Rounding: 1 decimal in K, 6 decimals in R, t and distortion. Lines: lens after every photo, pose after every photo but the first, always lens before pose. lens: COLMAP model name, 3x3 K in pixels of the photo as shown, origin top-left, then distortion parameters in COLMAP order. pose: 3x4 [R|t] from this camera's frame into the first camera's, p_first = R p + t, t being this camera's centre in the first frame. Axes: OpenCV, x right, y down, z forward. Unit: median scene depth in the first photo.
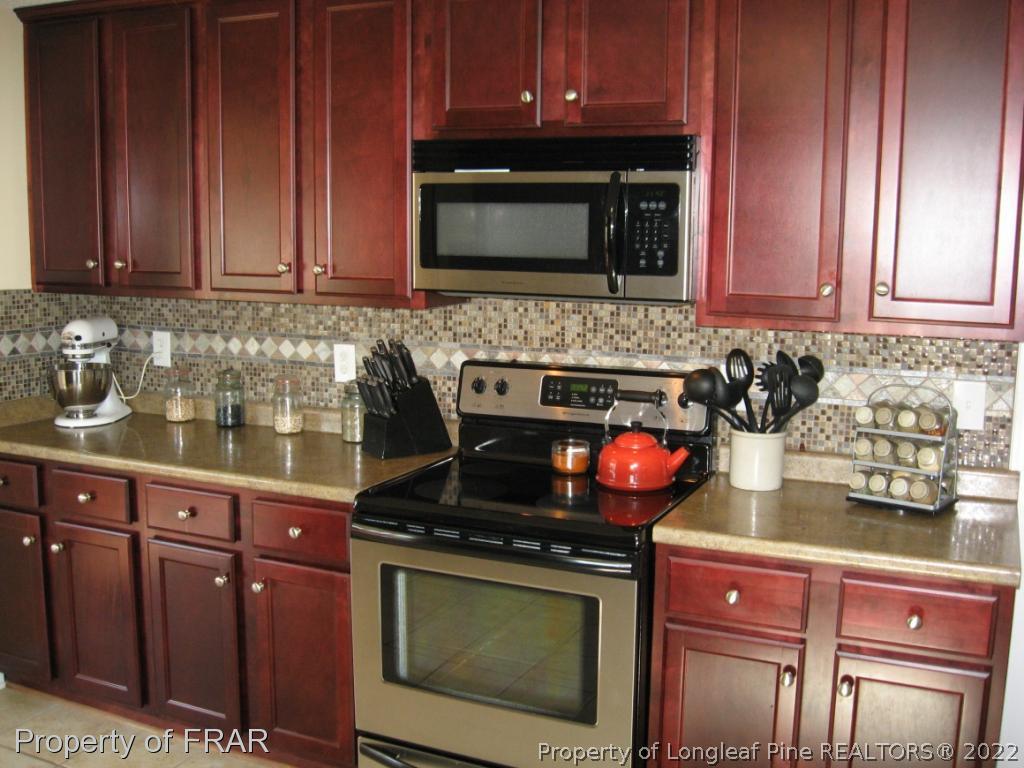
lens RADIAL K [[1094.0, 0, 509.8], [0, 1094.0, 390.3], [0, 0, 1]] dist [-0.080922, 0.000000]
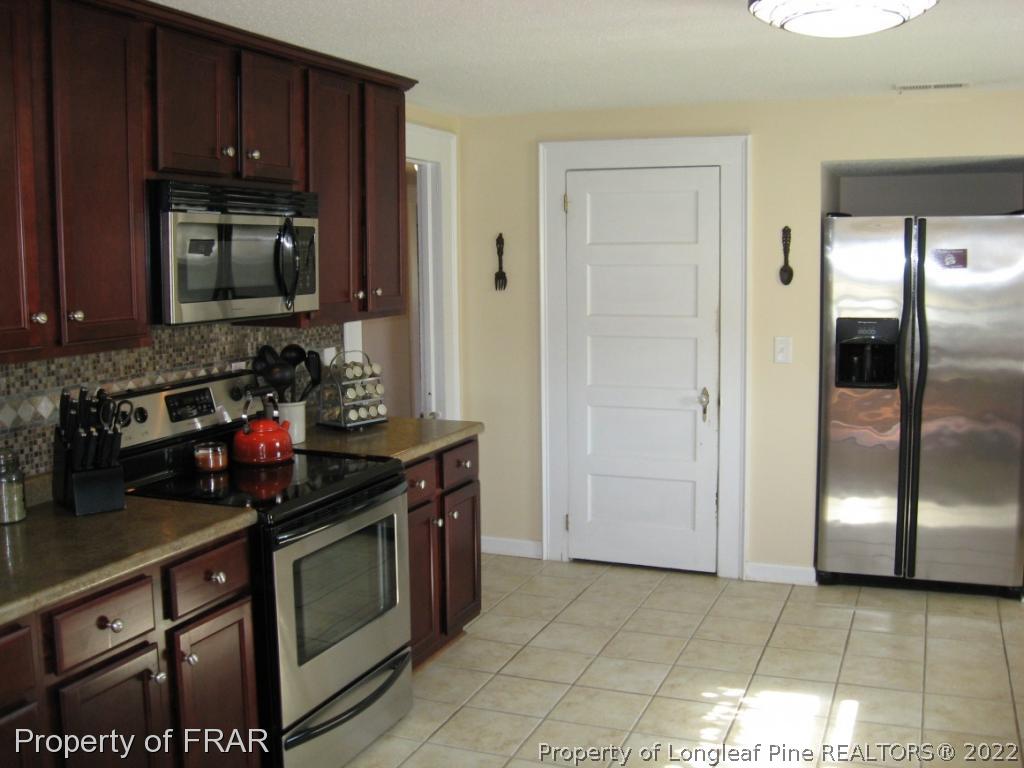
lens RADIAL K [[1094.0, 0, 510.1], [0, 1094.0, 379.6], [0, 0, 1]] dist [-0.080922, 0.000000]
pose [[-0.048703, -0.129434, 0.990391, -1.042590], [0.154120, 0.978719, 0.135488, -0.121880], [-0.986851, 0.159238, -0.027718, 0.671501]]
